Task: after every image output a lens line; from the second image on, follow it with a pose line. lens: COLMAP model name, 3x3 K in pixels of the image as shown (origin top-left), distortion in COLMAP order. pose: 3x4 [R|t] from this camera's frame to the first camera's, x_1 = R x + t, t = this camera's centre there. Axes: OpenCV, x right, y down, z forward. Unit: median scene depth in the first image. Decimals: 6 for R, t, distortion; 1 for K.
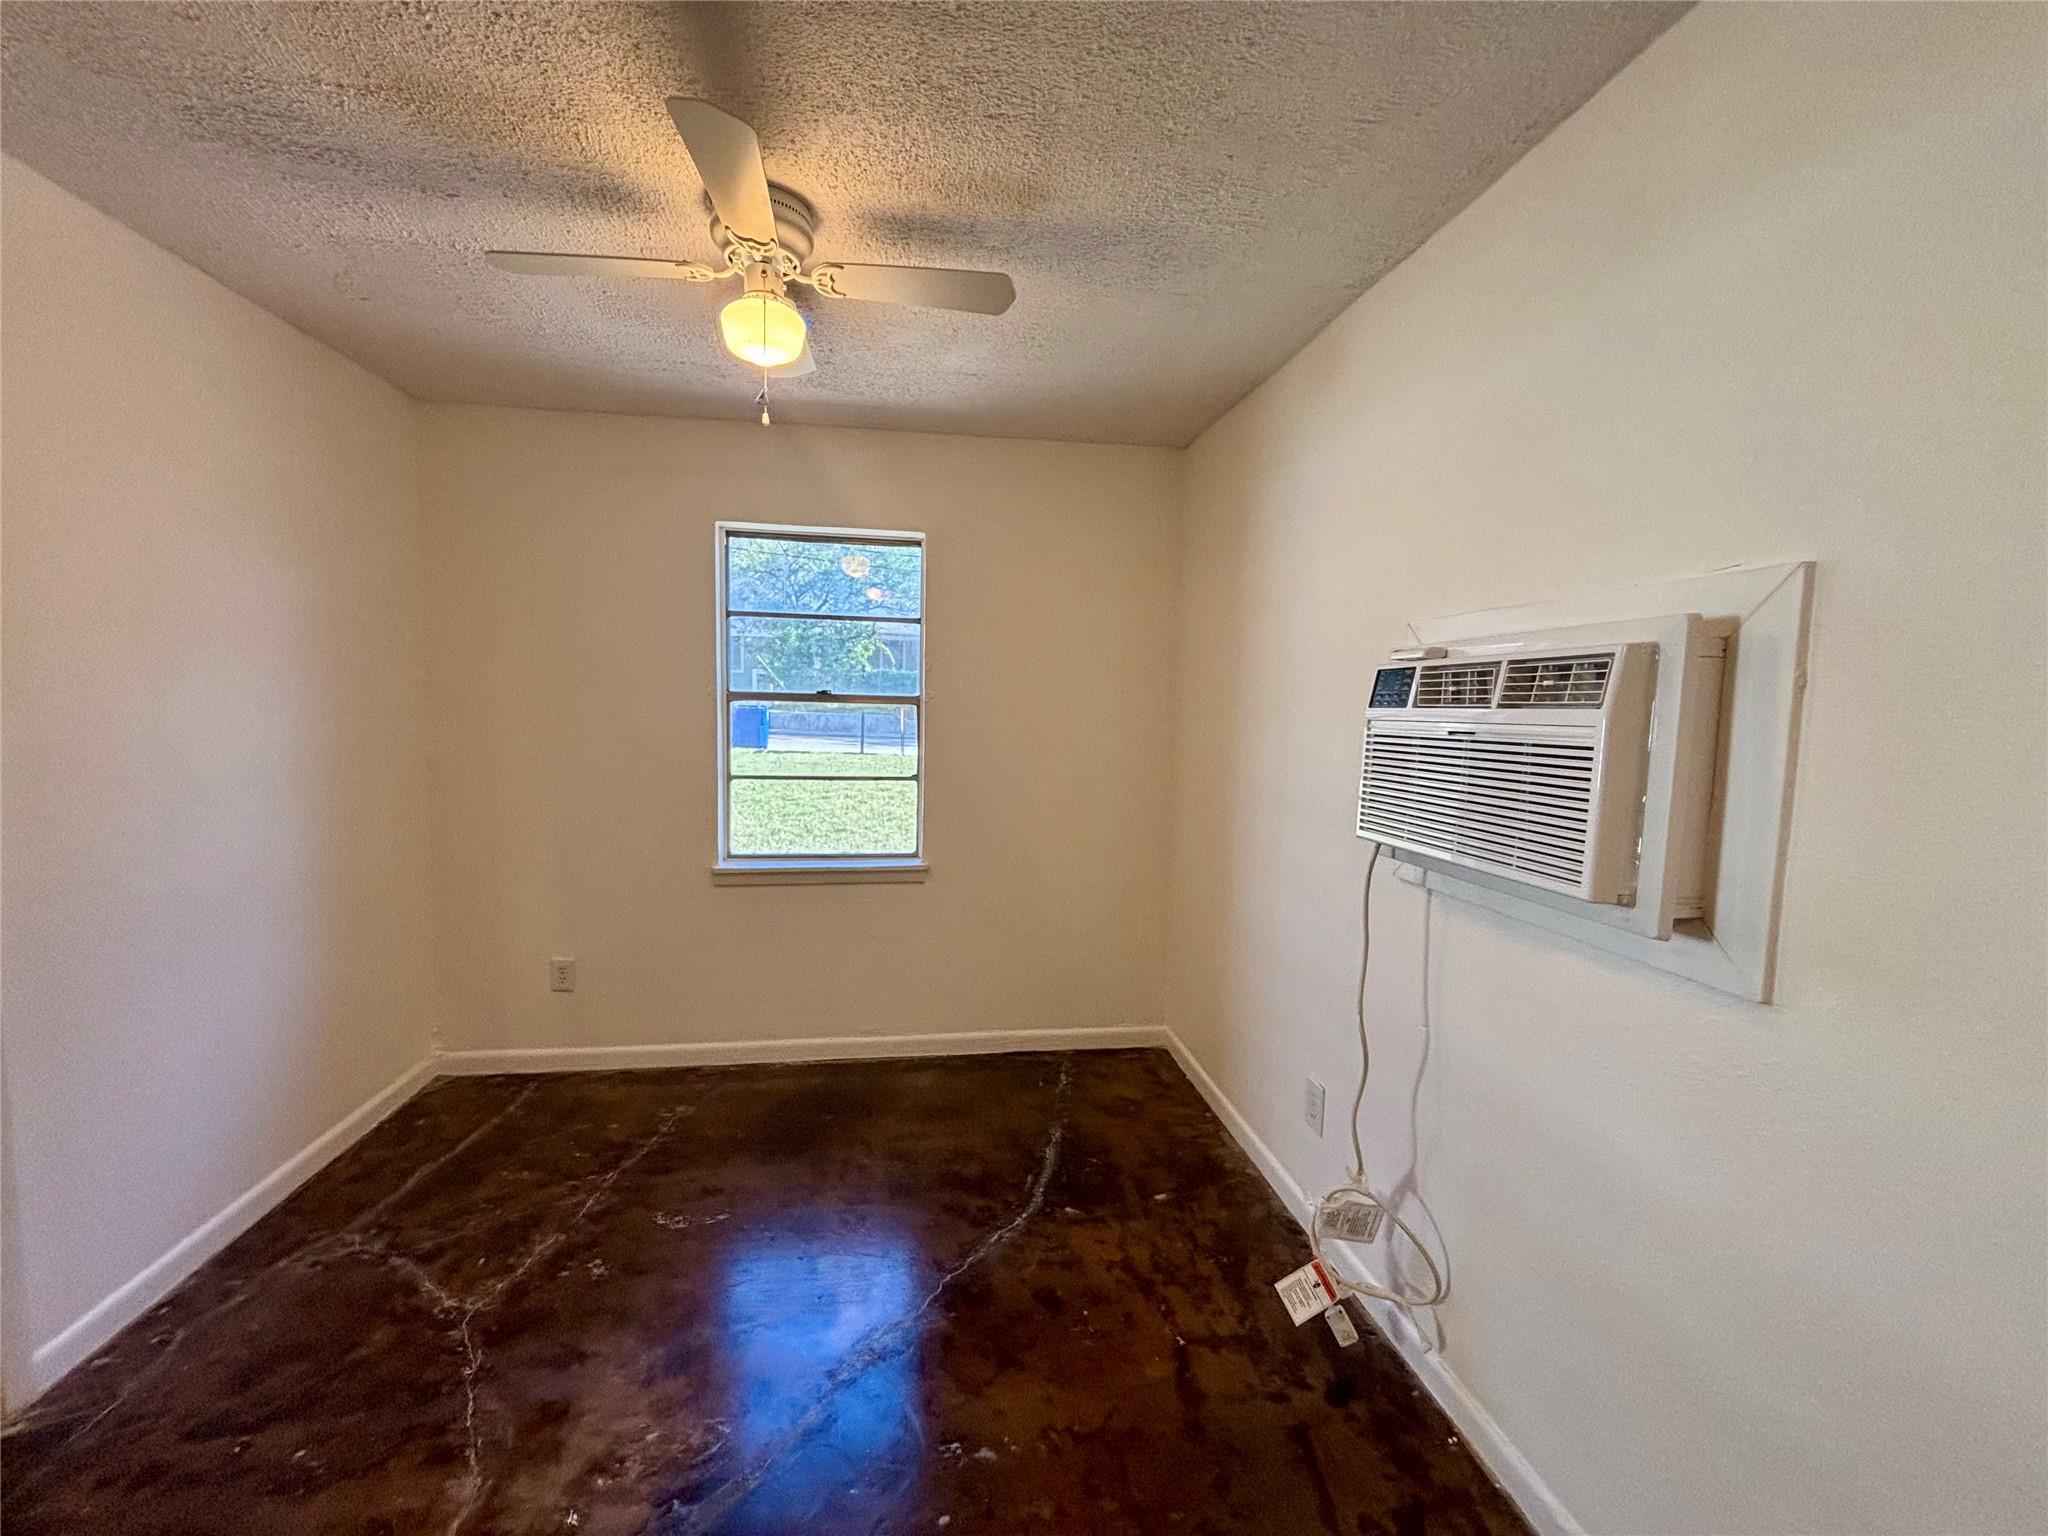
lens RADIAL K [[839.6, 0, 1023.0], [0, 839.6, 764.1], [0, 0, 1]] dist [0.003559, -0.000313]
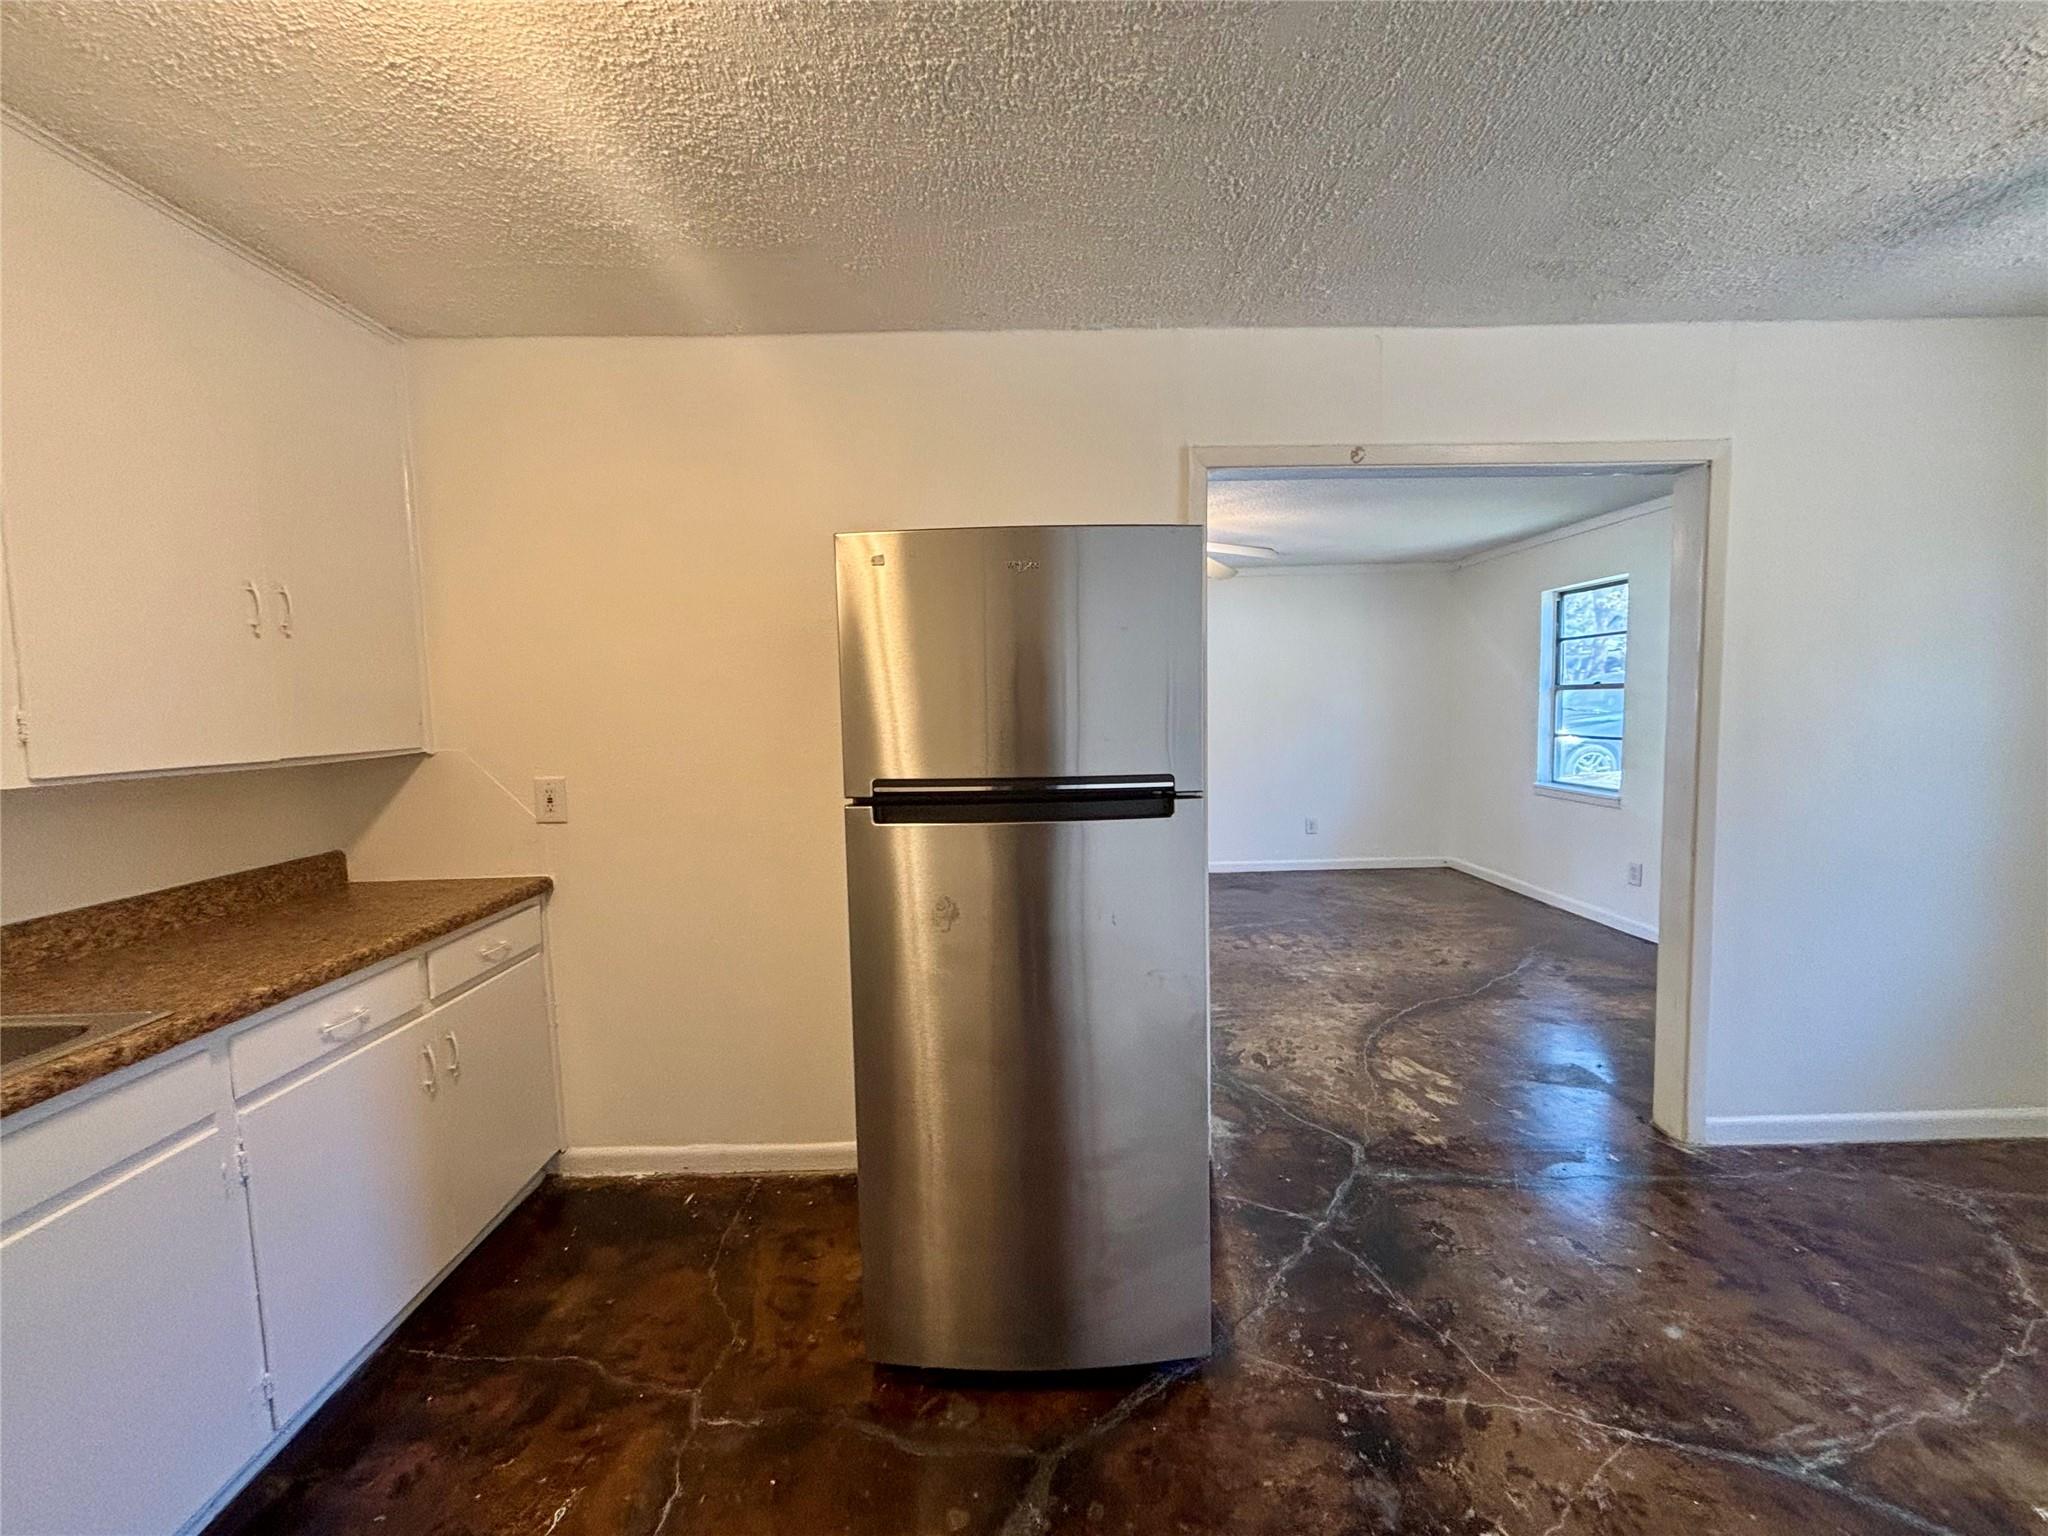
lens RADIAL K [[839.6, 0, 1025.6], [0, 839.6, 769.1], [0, 0, 1]] dist [0.003559, -0.000313]
pose [[-0.115461, 0.066706, -0.991070, 0.468639], [-0.055757, 0.995734, 0.073515, 0.023424], [0.991746, 0.063747, -0.111249, -0.108996]]
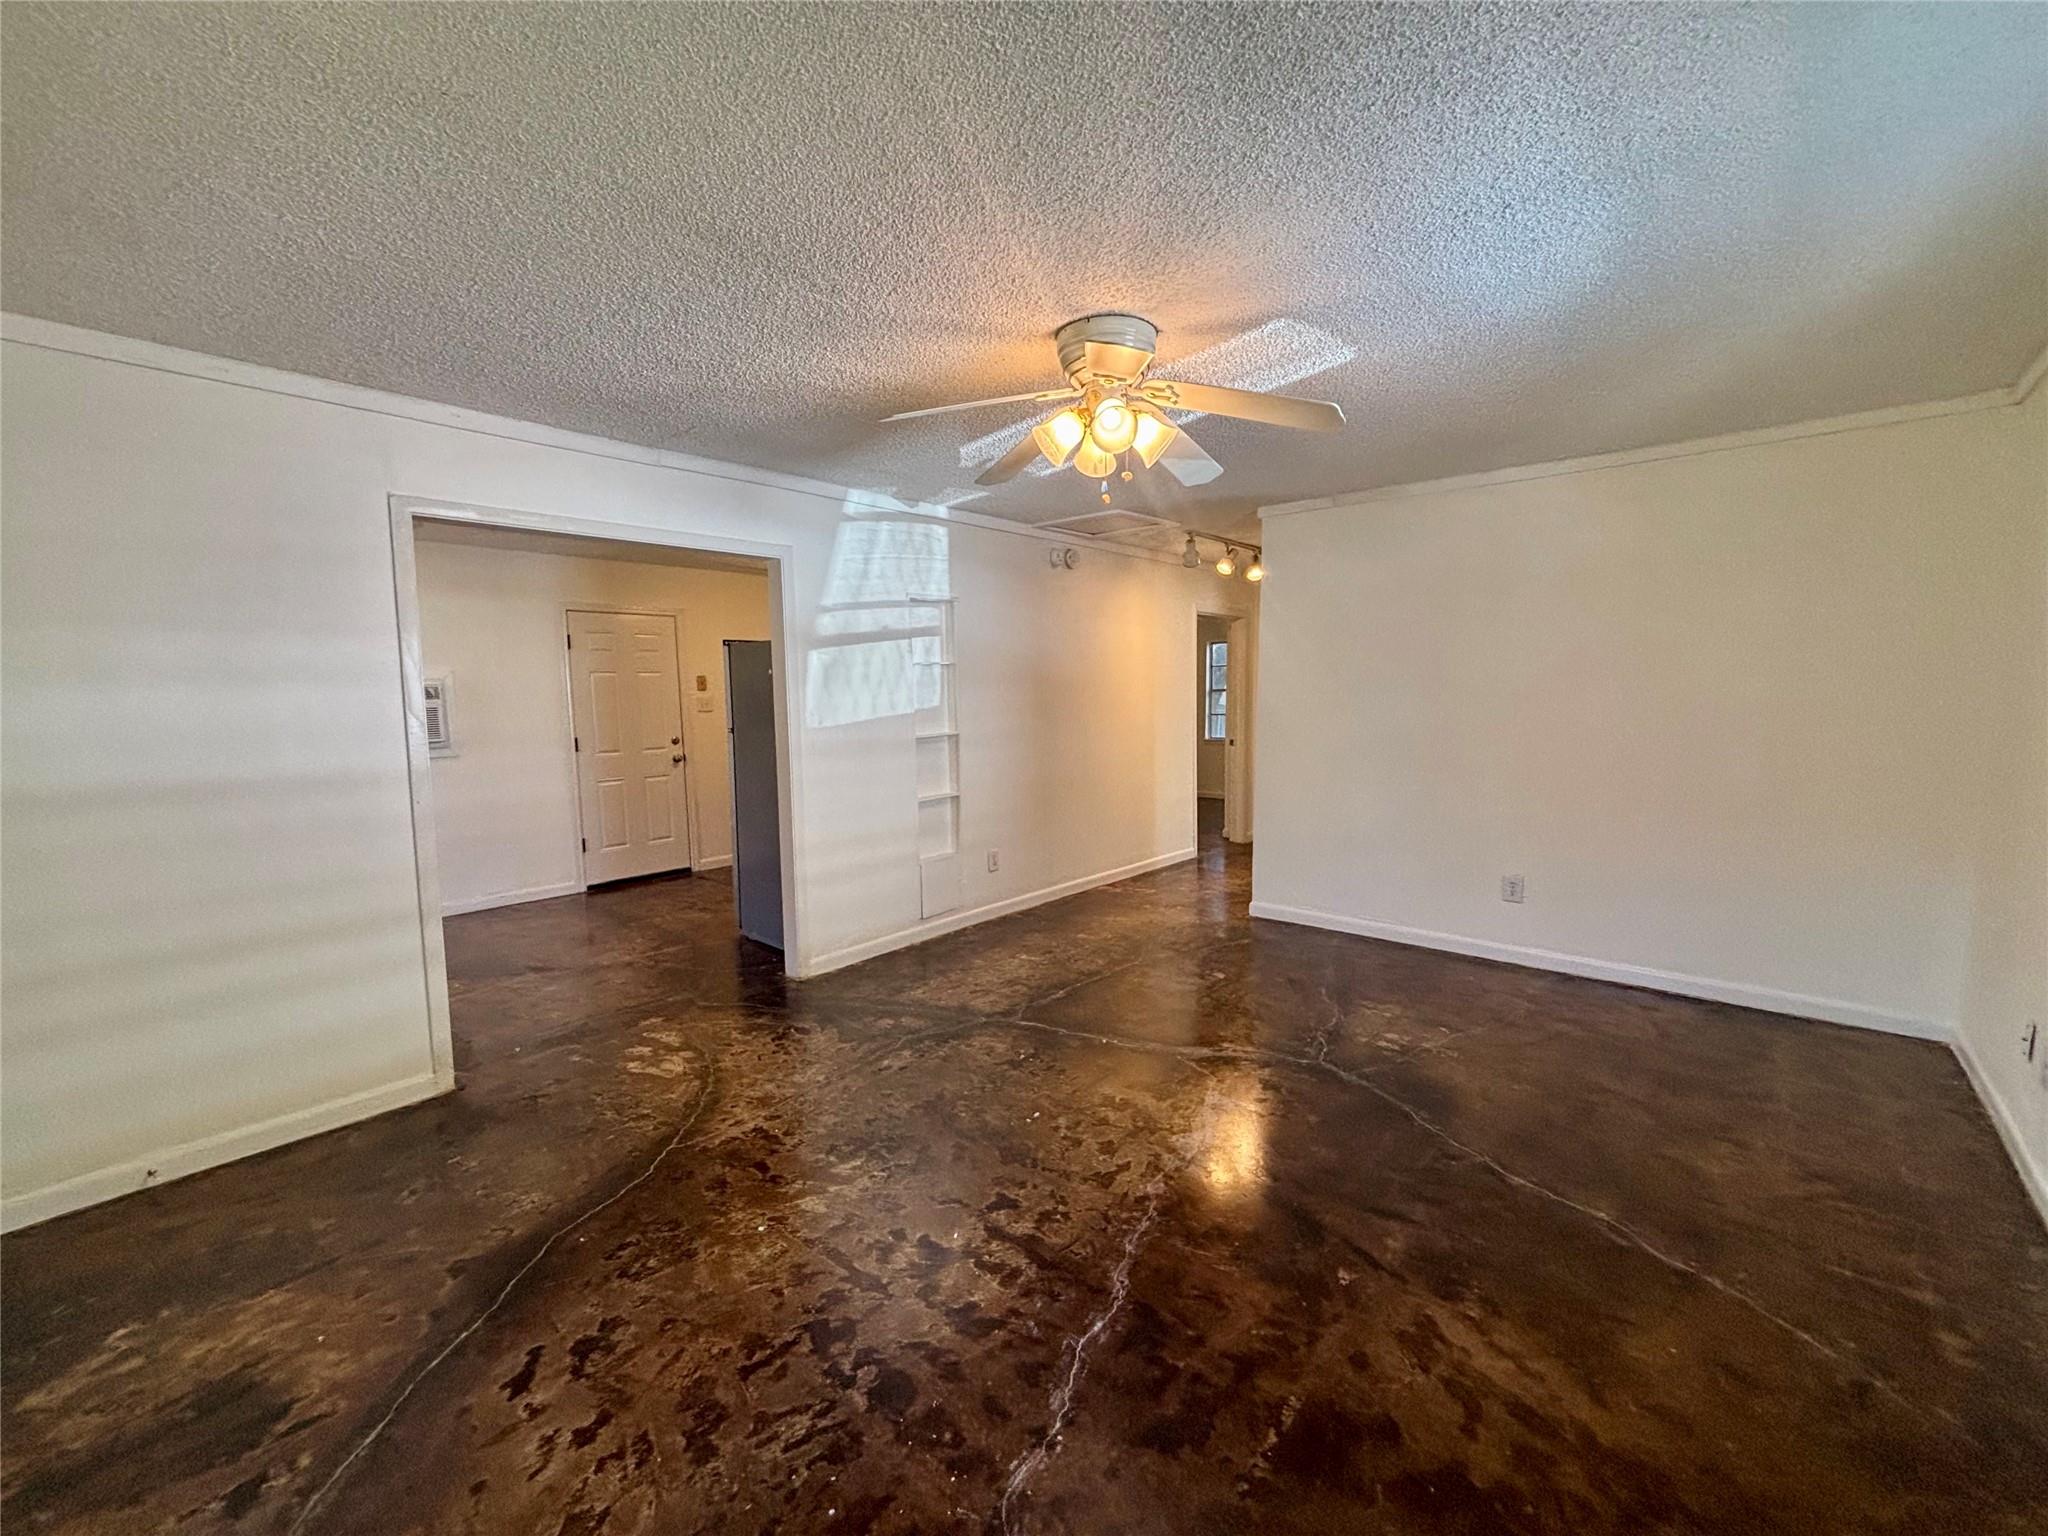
lens RADIAL K [[839.6, 0, 1019.5], [0, 839.6, 755.2], [0, 0, 1]] dist [0.003559, -0.000313]
pose [[-0.649550, -0.063904, 0.757629, -3.510773], [0.061524, 0.988776, 0.136148, -0.140816], [-0.757826, 0.135047, -0.638328, 1.133158]]
